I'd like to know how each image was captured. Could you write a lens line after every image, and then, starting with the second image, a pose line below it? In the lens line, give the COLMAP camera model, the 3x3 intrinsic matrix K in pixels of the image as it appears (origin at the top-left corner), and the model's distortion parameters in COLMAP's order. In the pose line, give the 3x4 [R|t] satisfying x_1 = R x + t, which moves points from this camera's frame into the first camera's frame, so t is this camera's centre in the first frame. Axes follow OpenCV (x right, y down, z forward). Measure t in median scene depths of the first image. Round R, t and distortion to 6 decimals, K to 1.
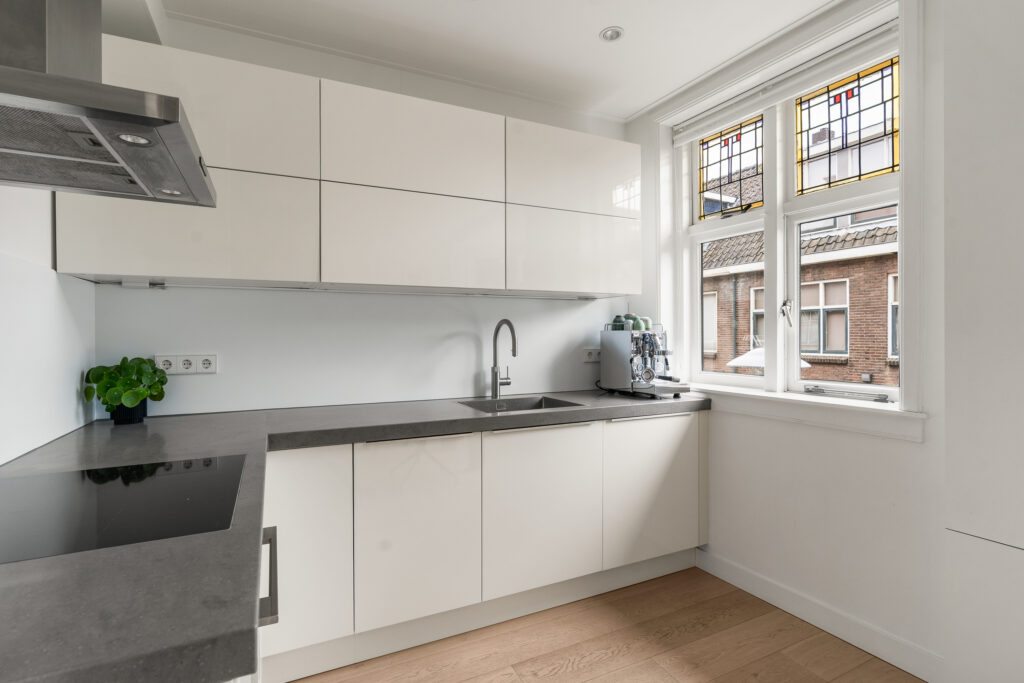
lens RADIAL K [[492.8, 0, 512.0], [0, 492.8, 341.5], [0, 0, 1]] dist [-0.000845, 0.000099]
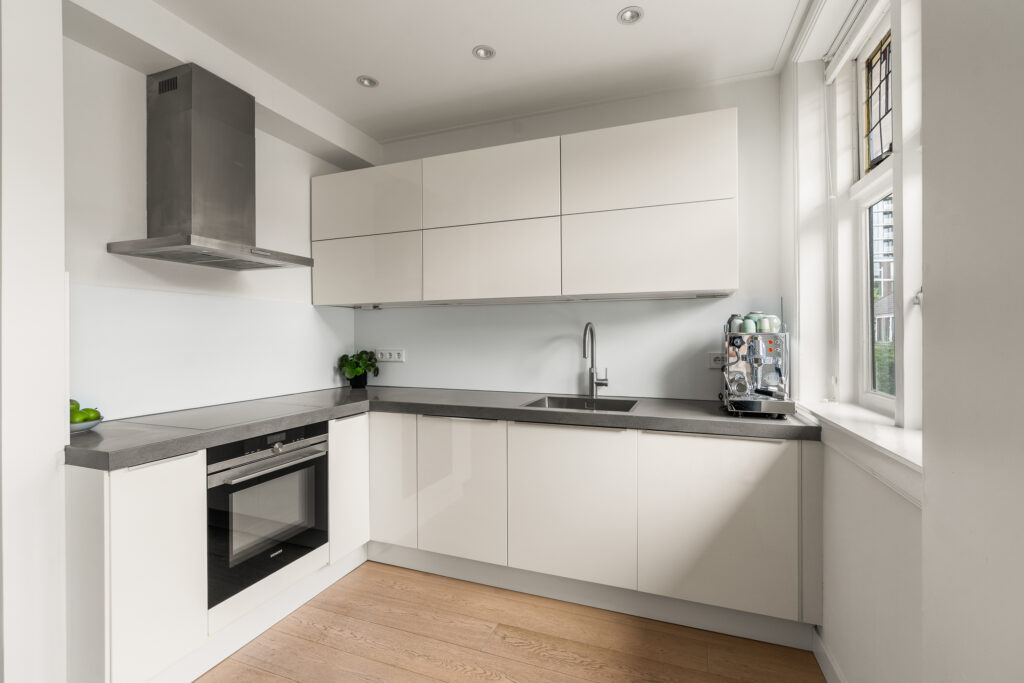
lens RADIAL K [[469.2, 0, 512.0], [0, 469.2, 341.5], [0, 0, 1]] dist [-0.001424, 0.000202]
pose [[0.679205, 0.008724, -0.733897, 0.675265], [-0.007920, 0.999958, 0.004557, -0.009241], [0.733906, 0.002717, 0.679246, 0.222437]]
